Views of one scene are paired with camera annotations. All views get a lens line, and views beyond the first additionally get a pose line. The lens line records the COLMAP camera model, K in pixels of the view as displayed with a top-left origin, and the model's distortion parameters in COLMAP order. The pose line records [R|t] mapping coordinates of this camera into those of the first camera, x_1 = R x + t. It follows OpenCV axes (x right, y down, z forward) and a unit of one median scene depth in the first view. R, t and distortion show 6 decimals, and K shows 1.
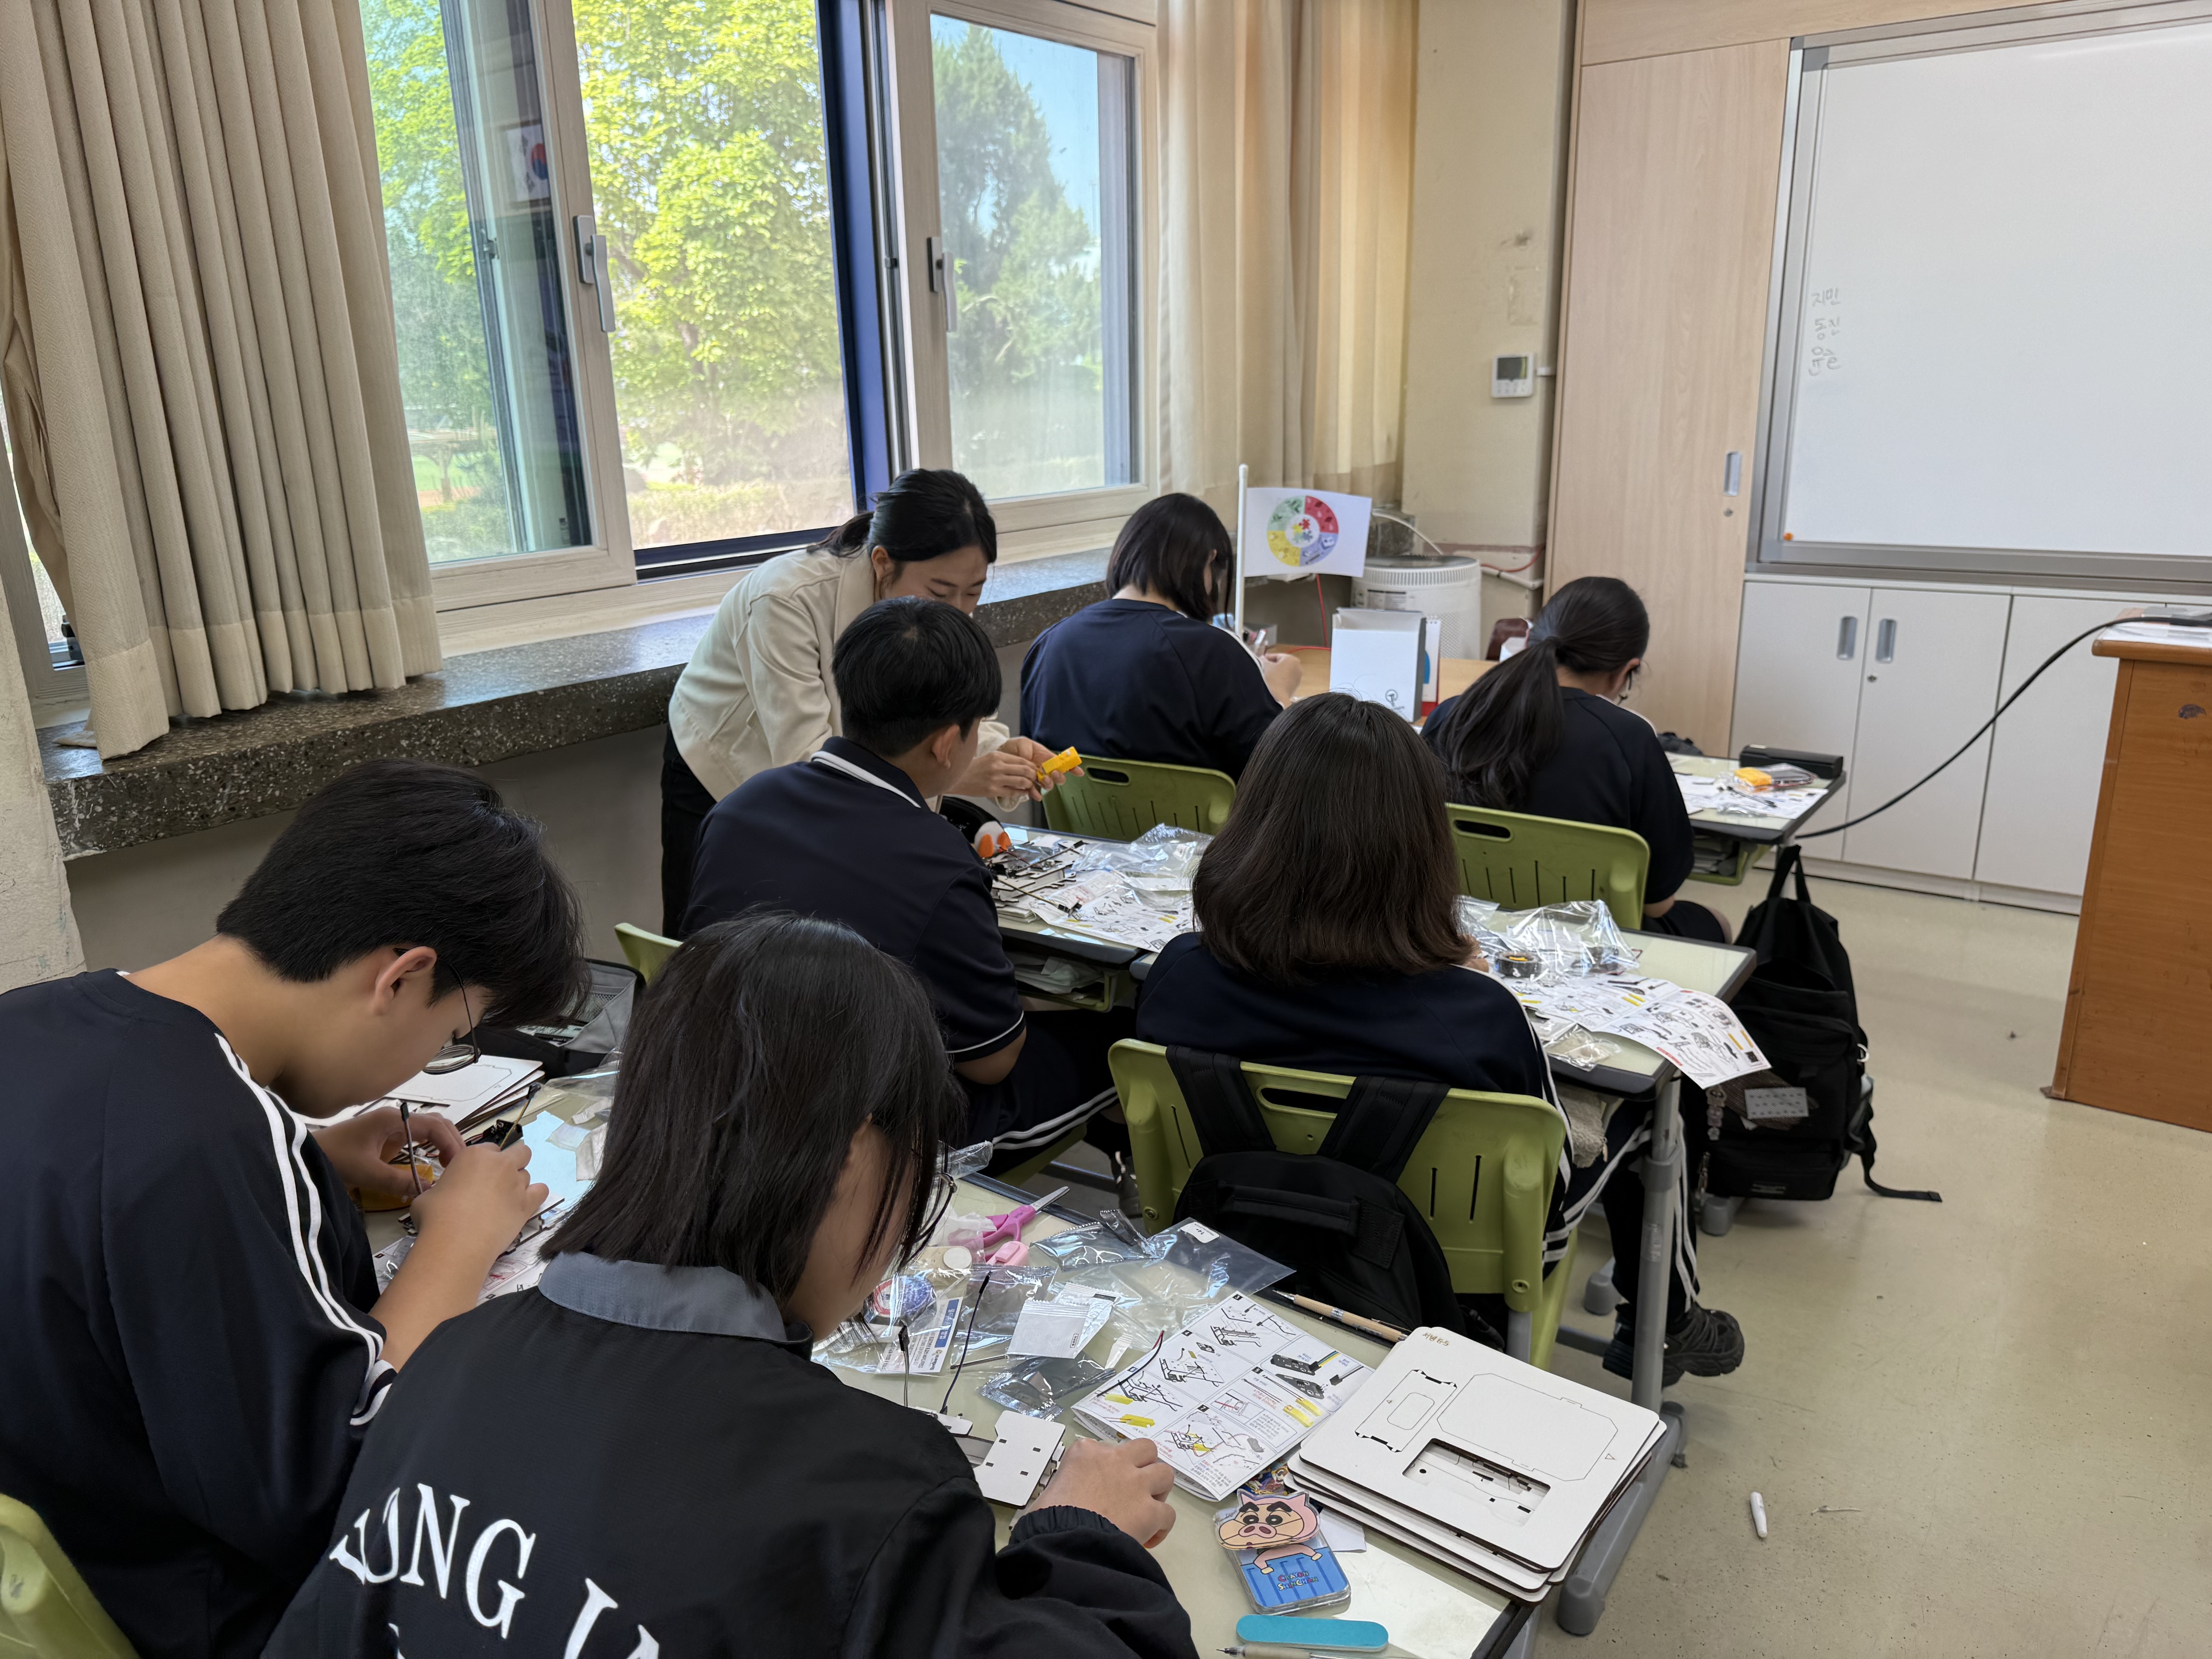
lens RADIAL K [[1553.5, 0, 1106.0], [0, 1553.5, 829.5], [0, 0, 1]] dist [-0.005878, -0.004291]
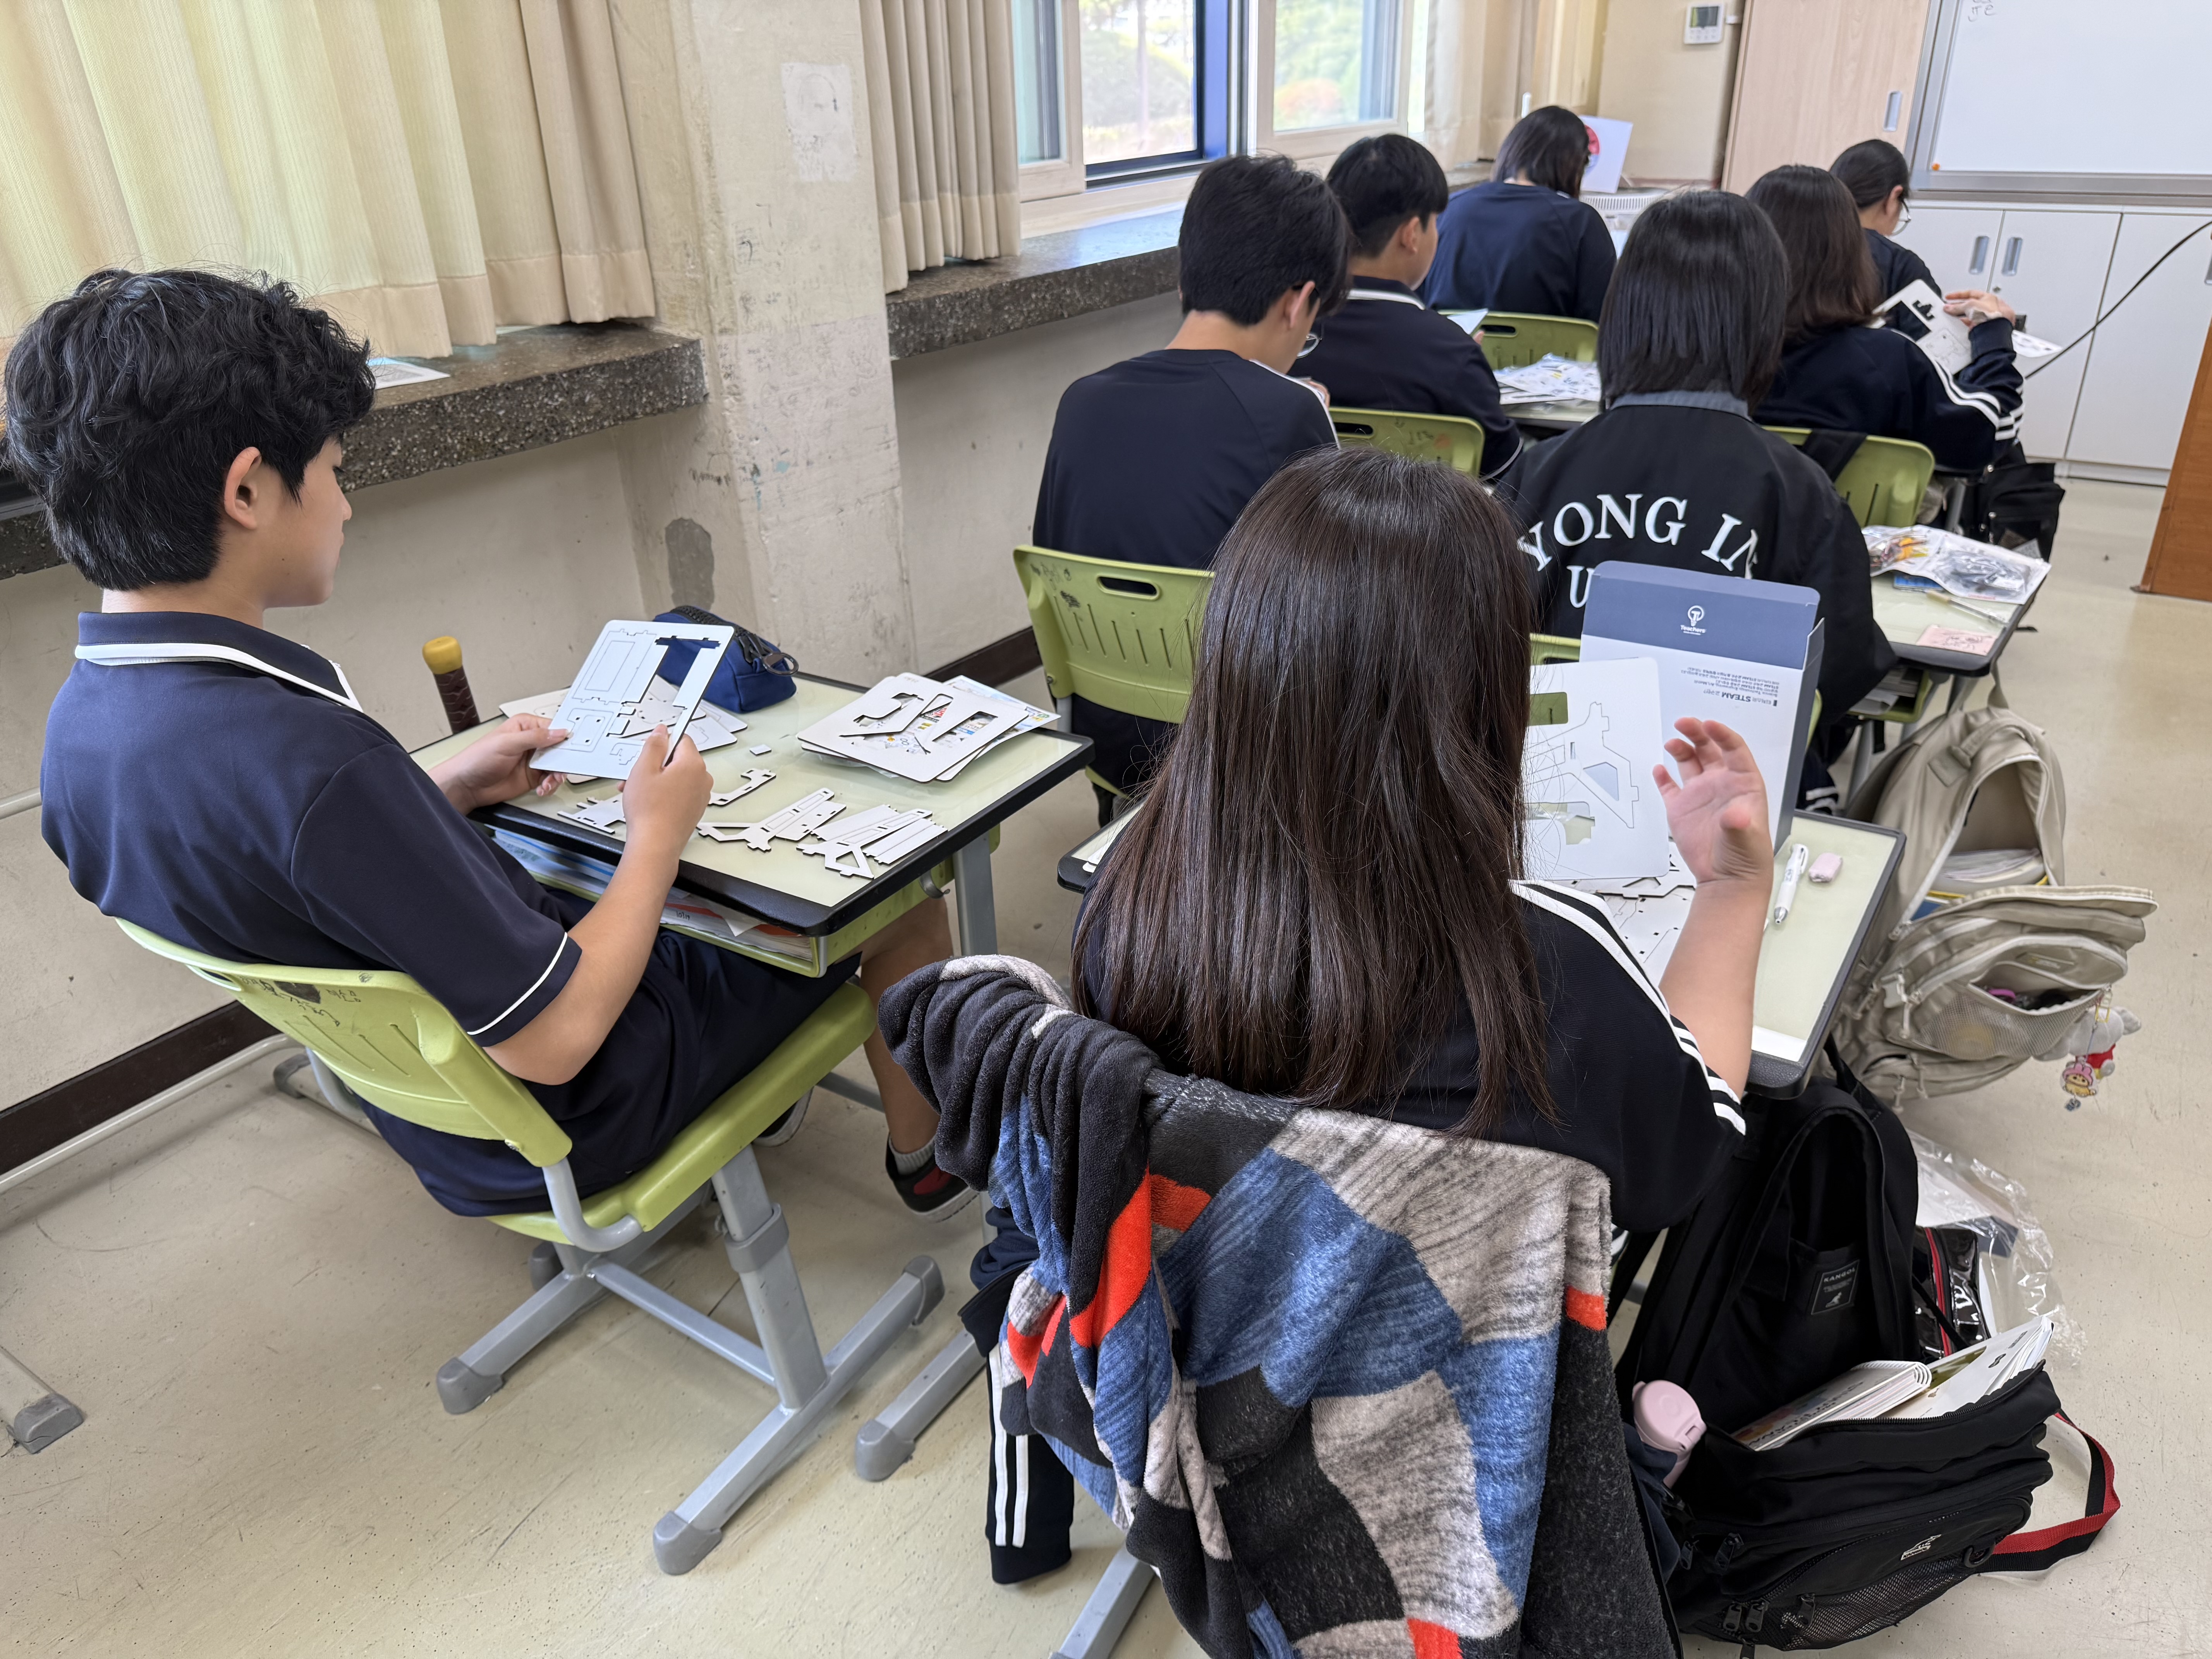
lens RADIAL K [[1600.1, 0, 1106.0], [0, 1600.1, 829.5], [0, 0, 1]] dist [-0.000622, -0.000853]
pose [[0.999201, -0.018973, 0.035183, -0.255811], [0.012782, 0.985617, 0.168511, 0.099884], [-0.037874, -0.167927, 0.985072, -0.277704]]
